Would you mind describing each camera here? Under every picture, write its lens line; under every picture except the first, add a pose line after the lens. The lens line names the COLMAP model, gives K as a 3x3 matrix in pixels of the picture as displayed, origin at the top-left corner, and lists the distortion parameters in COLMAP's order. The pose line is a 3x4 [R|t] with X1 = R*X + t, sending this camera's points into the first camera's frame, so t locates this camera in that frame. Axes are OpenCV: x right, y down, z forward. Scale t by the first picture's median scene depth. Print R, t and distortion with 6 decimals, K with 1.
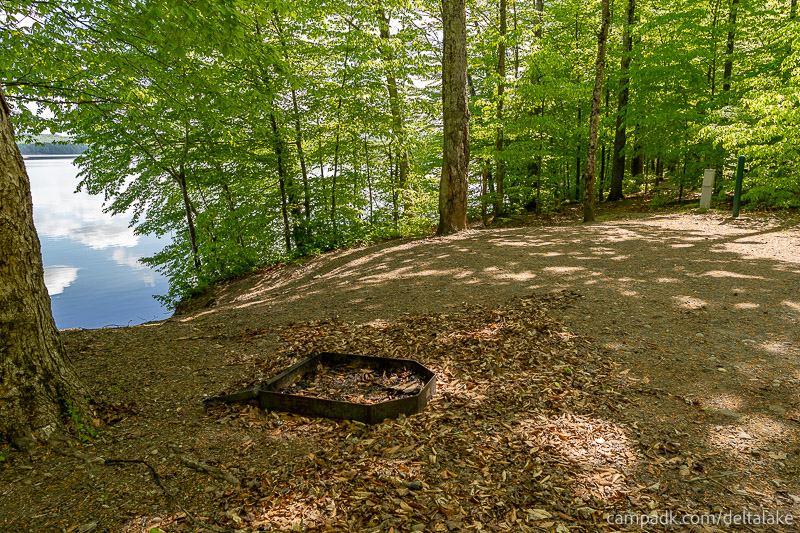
lens RADIAL K [[533.9, 0, 395.3], [0, 533.9, 268.8], [0, 0, 1]] dist [0.001084, 0.002710]
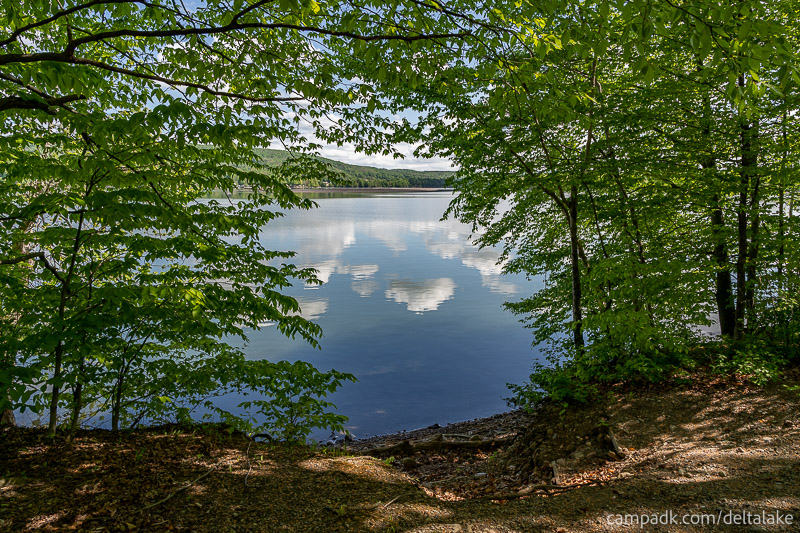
lens RADIAL K [[533.9, 0, 403.8], [0, 533.9, 261.3], [0, 0, 1]] dist [0.001084, 0.002710]
pose [[0.793789, 0.091524, -0.601268, -0.117523], [-0.137278, 0.990062, -0.030528, -0.038480], [0.592499, 0.106774, 0.798464, 0.257741]]
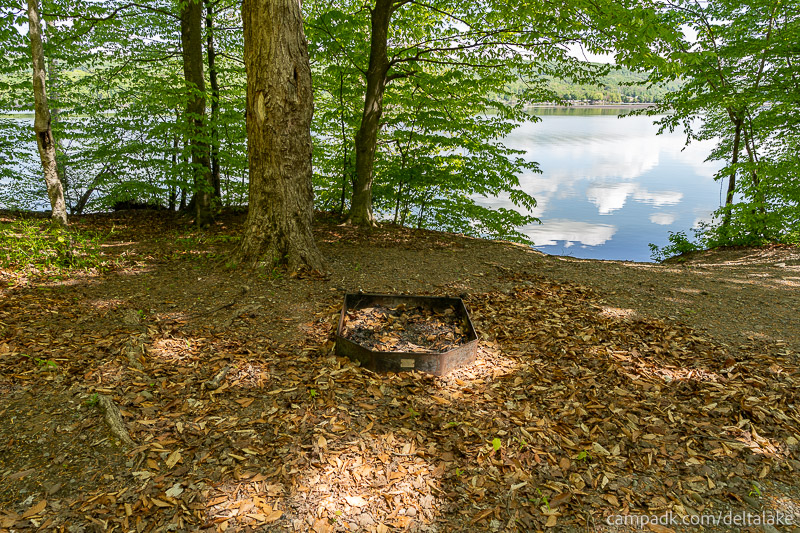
lens RADIAL K [[533.9, 0, 402.8], [0, 533.9, 268.8], [0, 0, 1]] dist [0.001084, 0.002710]
pose [[0.374486, 0.281490, -0.883473, 0.160822], [-0.199005, 0.955002, 0.219926, -0.020219], [0.905625, 0.093456, 0.413653, 0.130117]]
